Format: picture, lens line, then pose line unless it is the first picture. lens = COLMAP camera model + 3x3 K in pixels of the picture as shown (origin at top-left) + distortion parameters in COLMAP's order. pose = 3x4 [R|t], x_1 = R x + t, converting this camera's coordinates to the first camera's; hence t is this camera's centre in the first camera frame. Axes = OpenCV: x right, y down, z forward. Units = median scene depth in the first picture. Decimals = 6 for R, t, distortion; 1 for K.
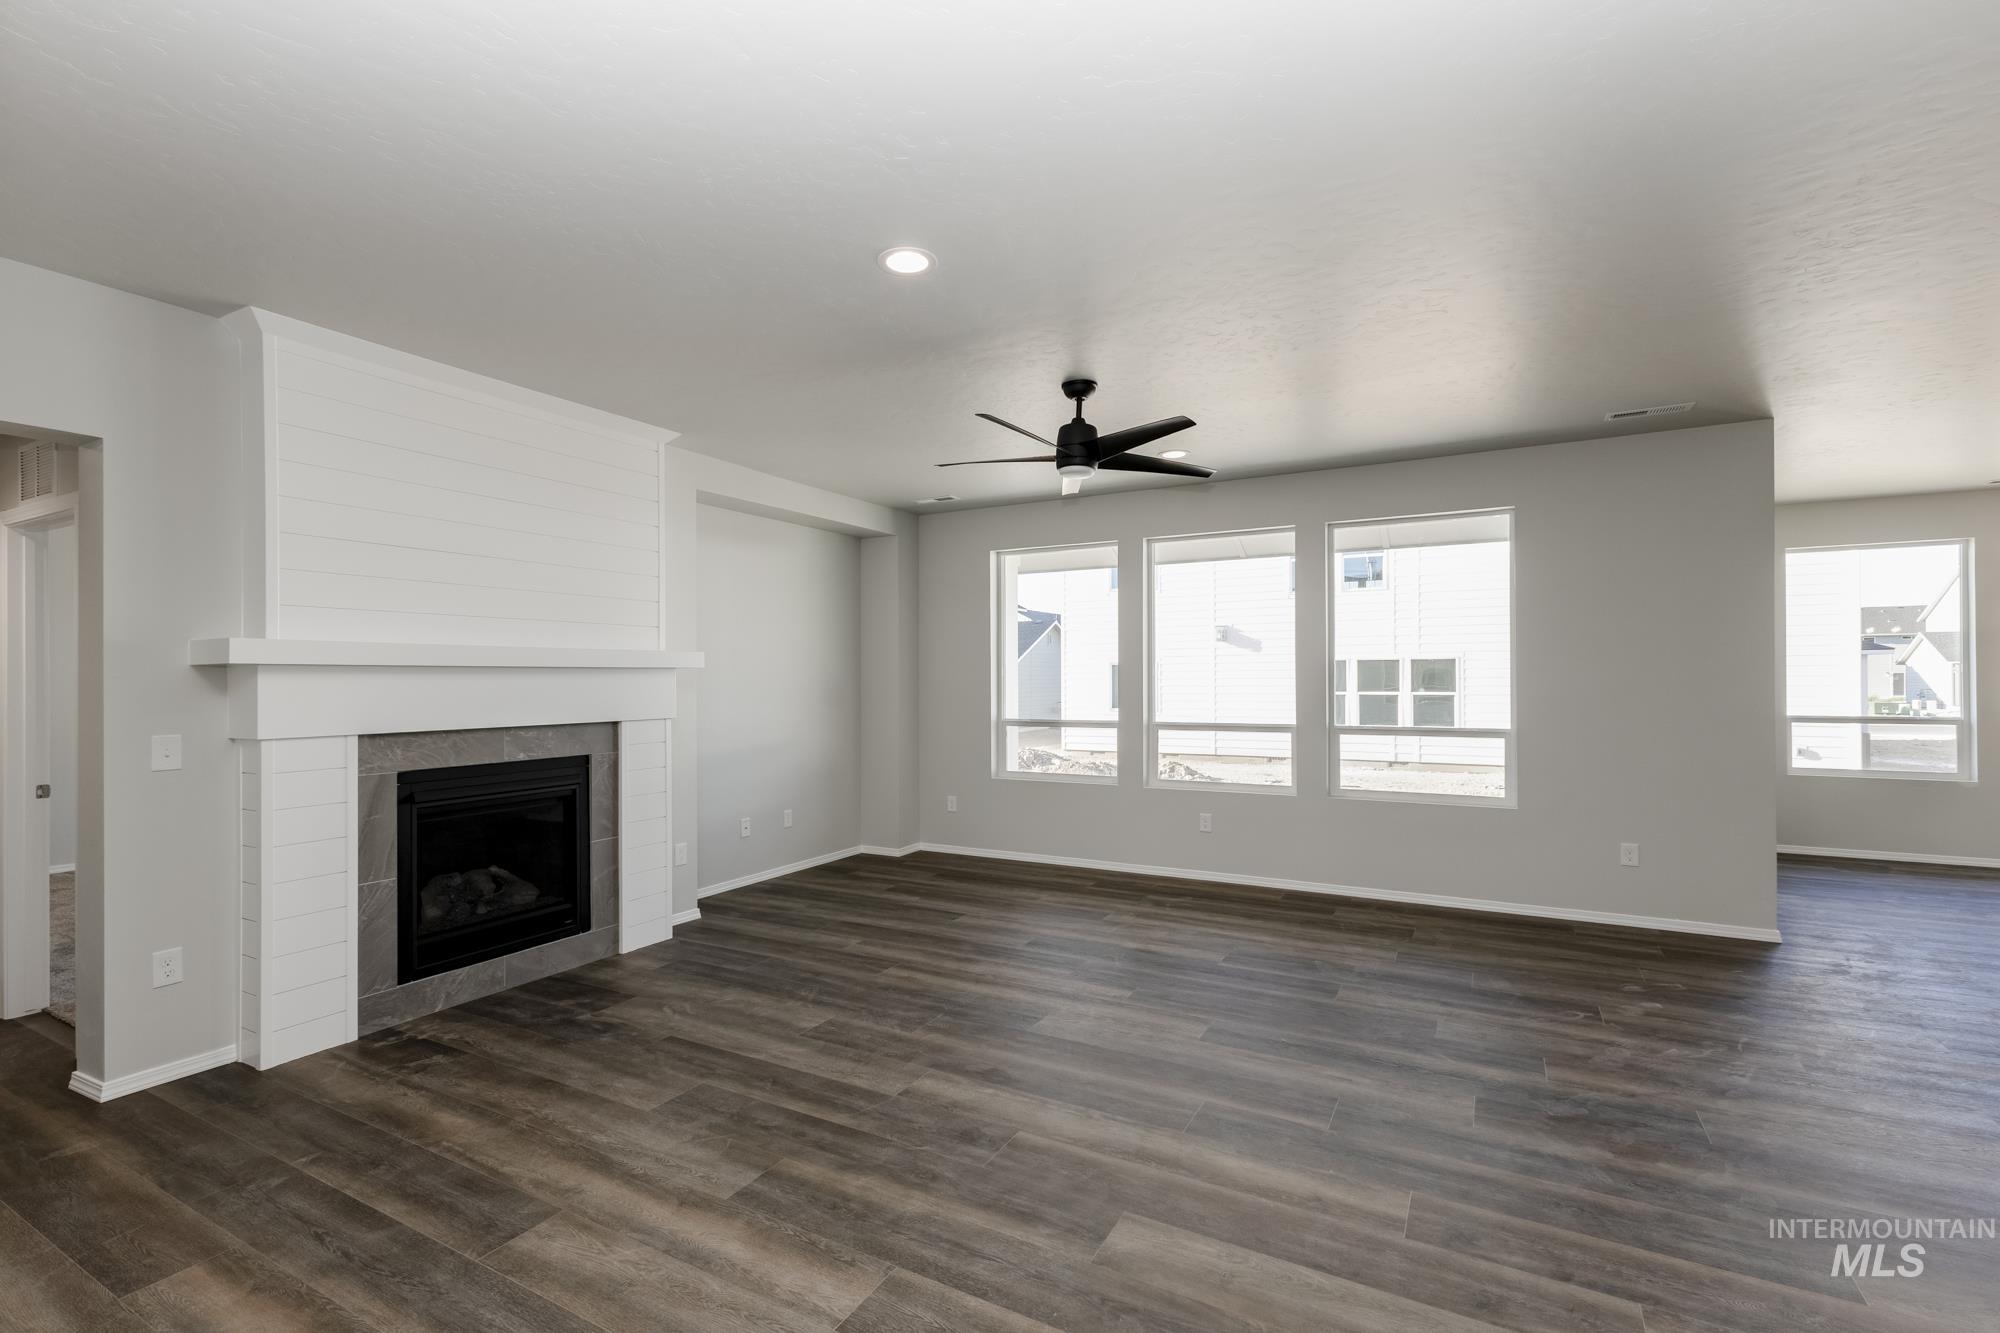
lens RADIAL K [[881.7, 0, 1002.5], [0, 881.7, 681.5], [0, 0, 1]] dist [0.003467, 0.000234]
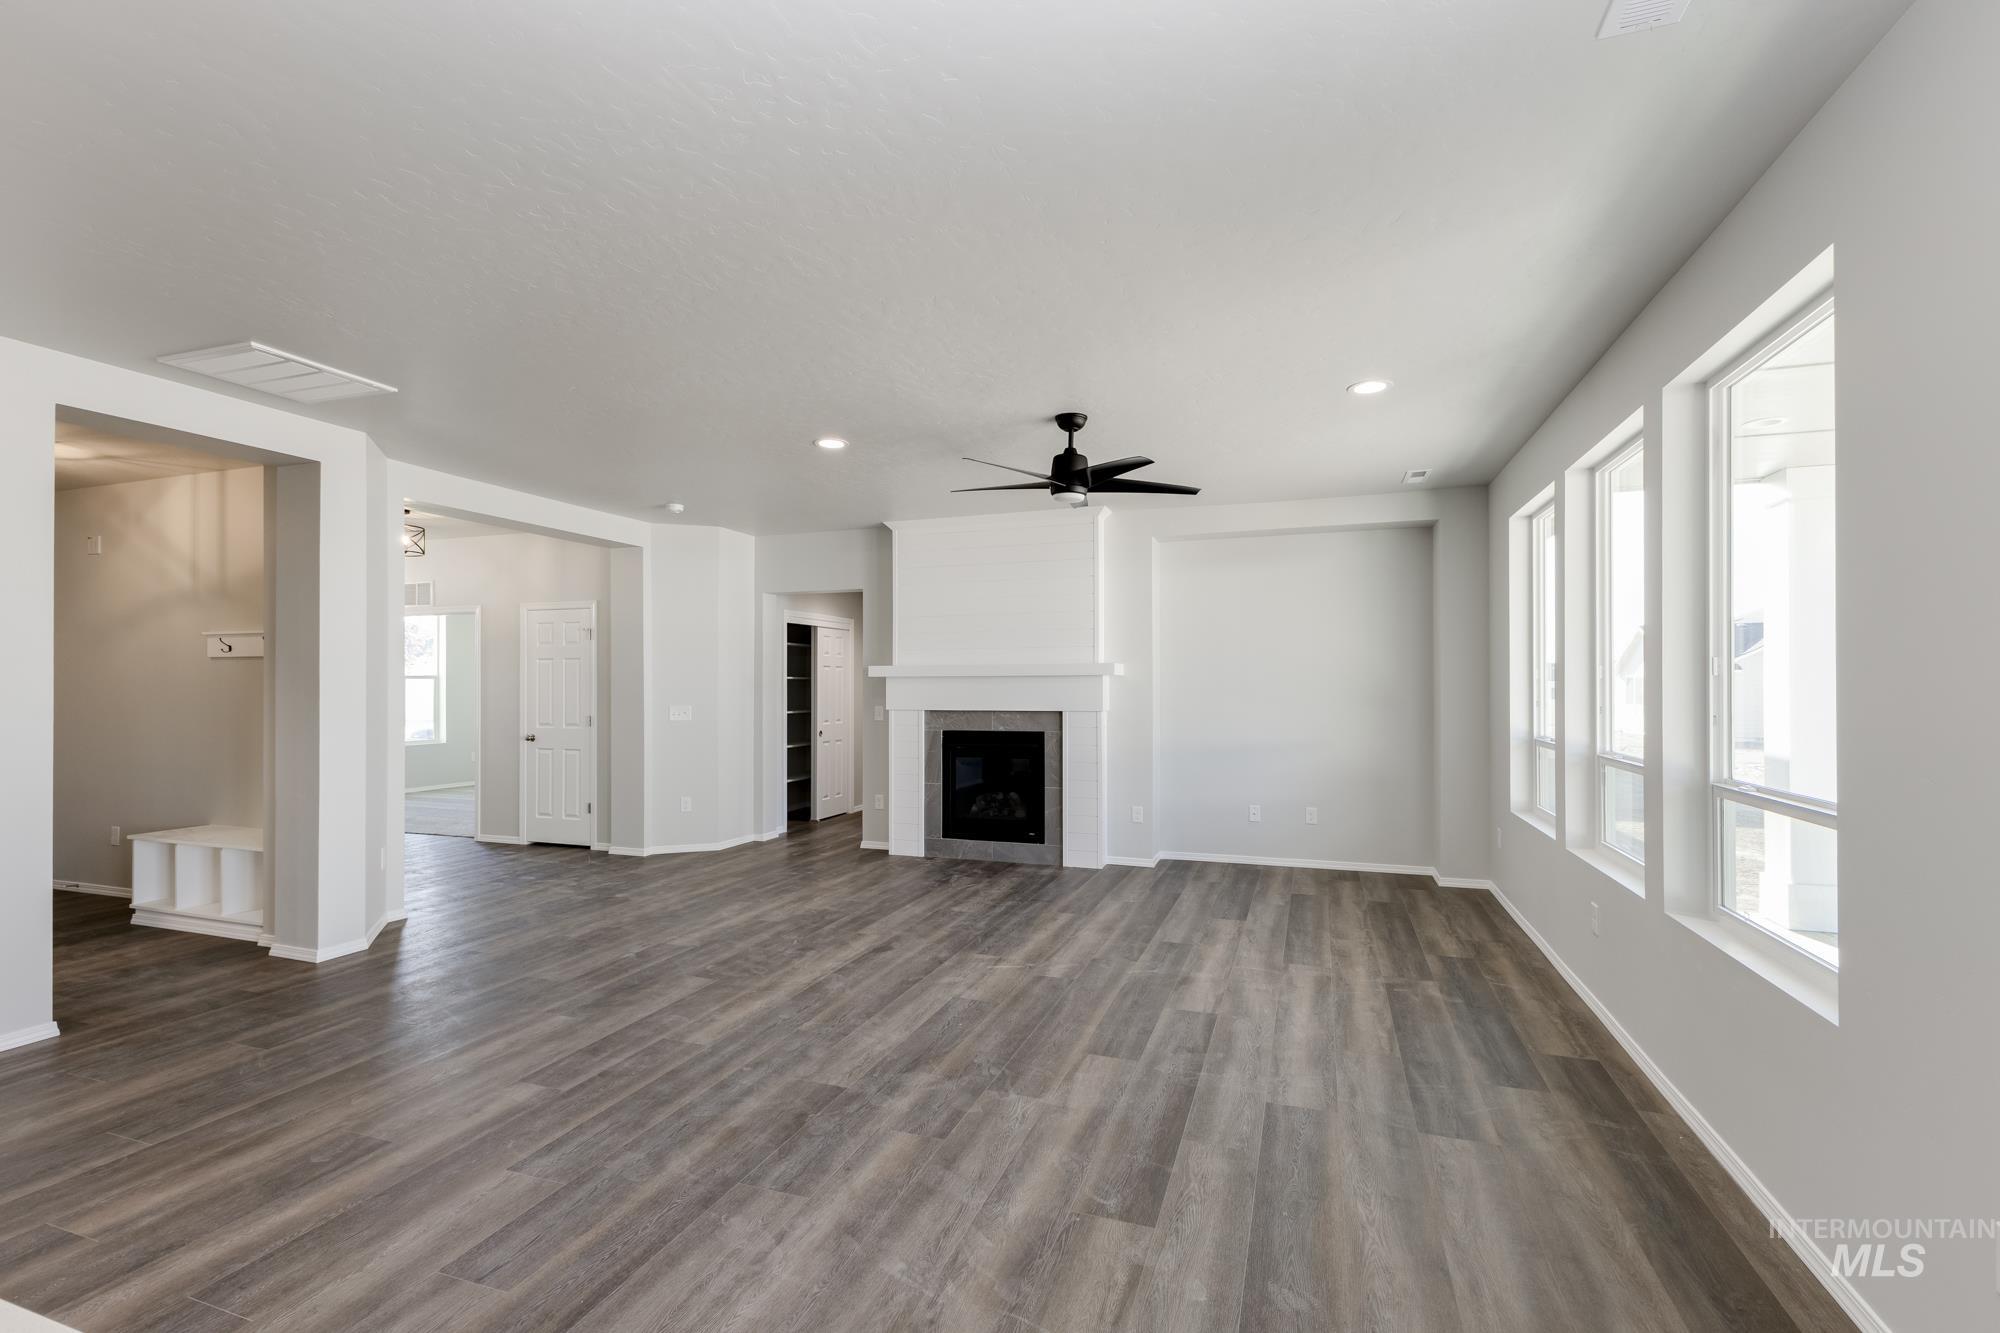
lens RADIAL K [[873.2, 0, 1002.1], [0, 873.2, 657.5], [0, 0, 1]] dist [0.003742, 0.000557]
pose [[0.167597, -0.023309, -0.985580, 1.252443], [-0.001535, 0.999713, -0.023904, -0.014788], [0.985854, 0.005519, 0.167513, 0.782064]]
